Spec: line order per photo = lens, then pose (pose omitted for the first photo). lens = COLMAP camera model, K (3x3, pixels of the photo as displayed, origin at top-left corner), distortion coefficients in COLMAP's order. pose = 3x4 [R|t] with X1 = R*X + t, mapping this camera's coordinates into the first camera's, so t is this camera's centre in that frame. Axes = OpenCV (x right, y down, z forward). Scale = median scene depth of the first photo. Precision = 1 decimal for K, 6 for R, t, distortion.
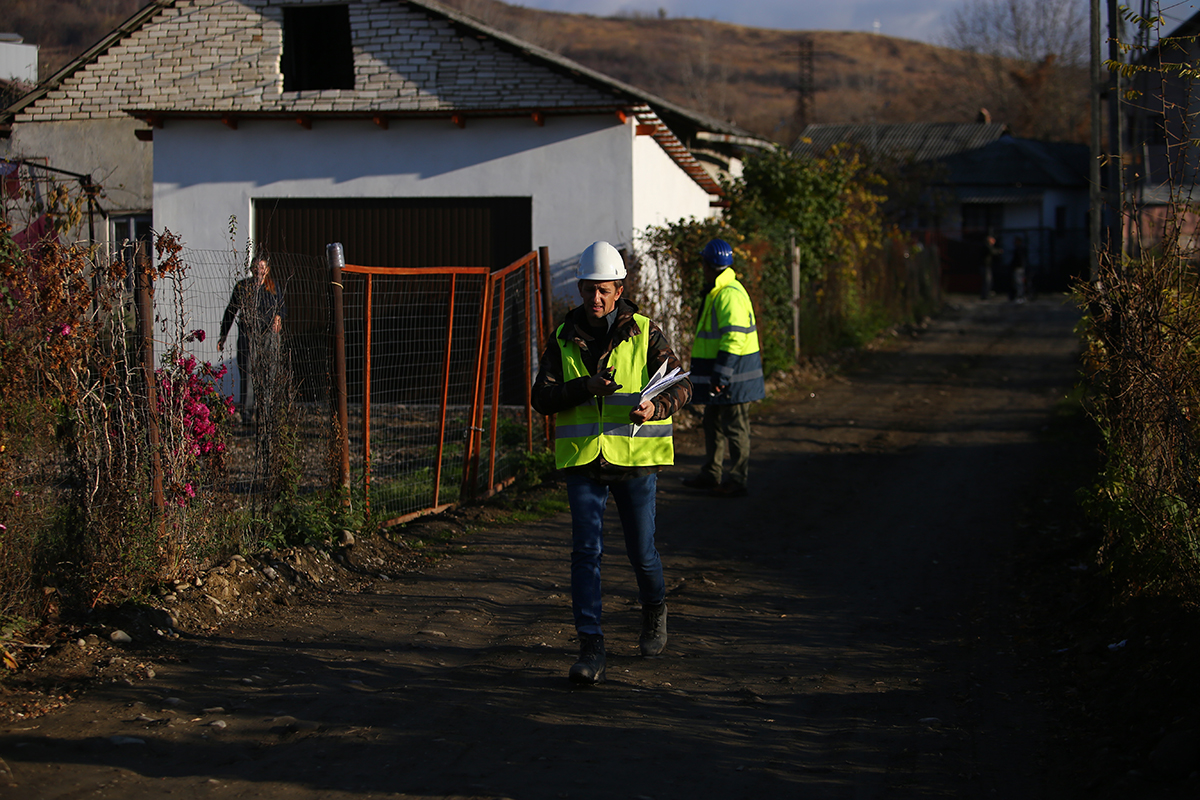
lens RADIAL K [[2713.8, 0, 600.2], [0, 2713.8, 400.2], [0, 0, 1]] dist [-0.035239, 0.000000]
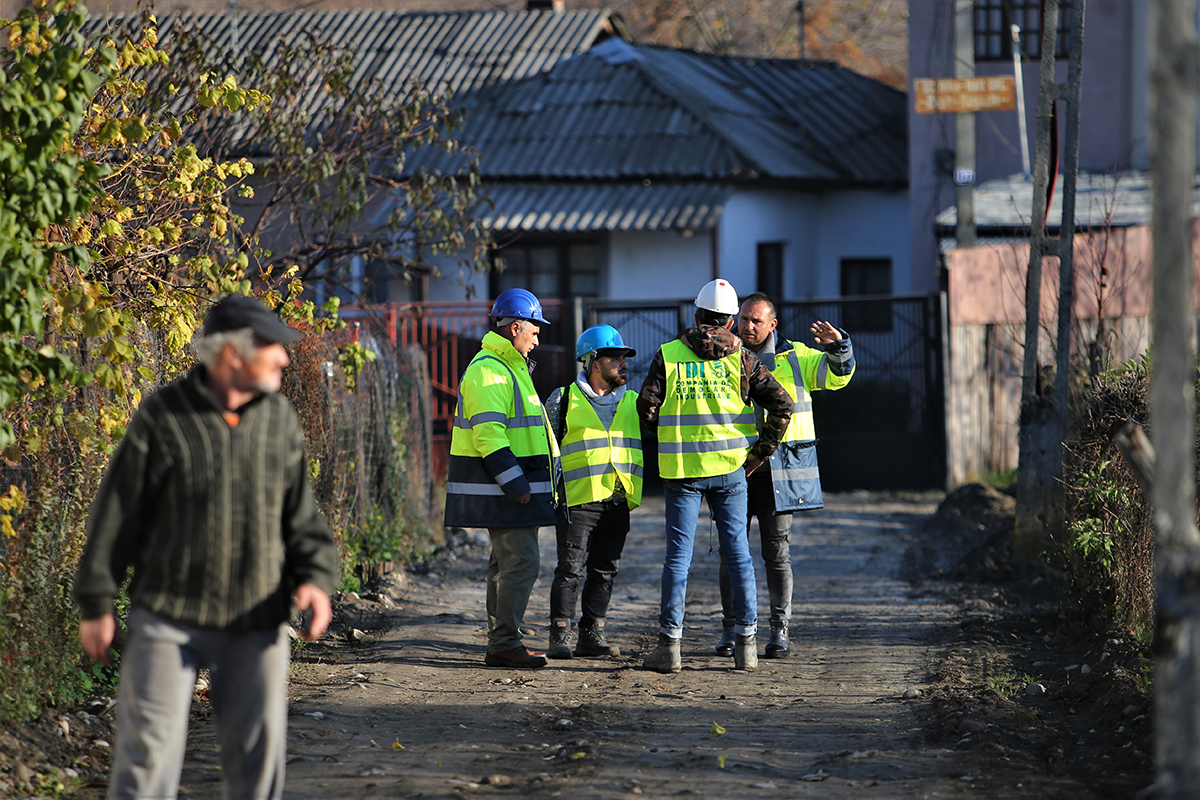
lens RADIAL K [[6954.9, 0, 600.0], [0, 6954.9, 400.1], [0, 0, 1]] dist [-0.311510, 0.000000]
pose [[0.988693, -0.003910, 0.149900, 0.019297], [0.011796, 0.998590, -0.051753, -0.006931], [-0.149487, 0.052936, 0.987346, 0.166328]]
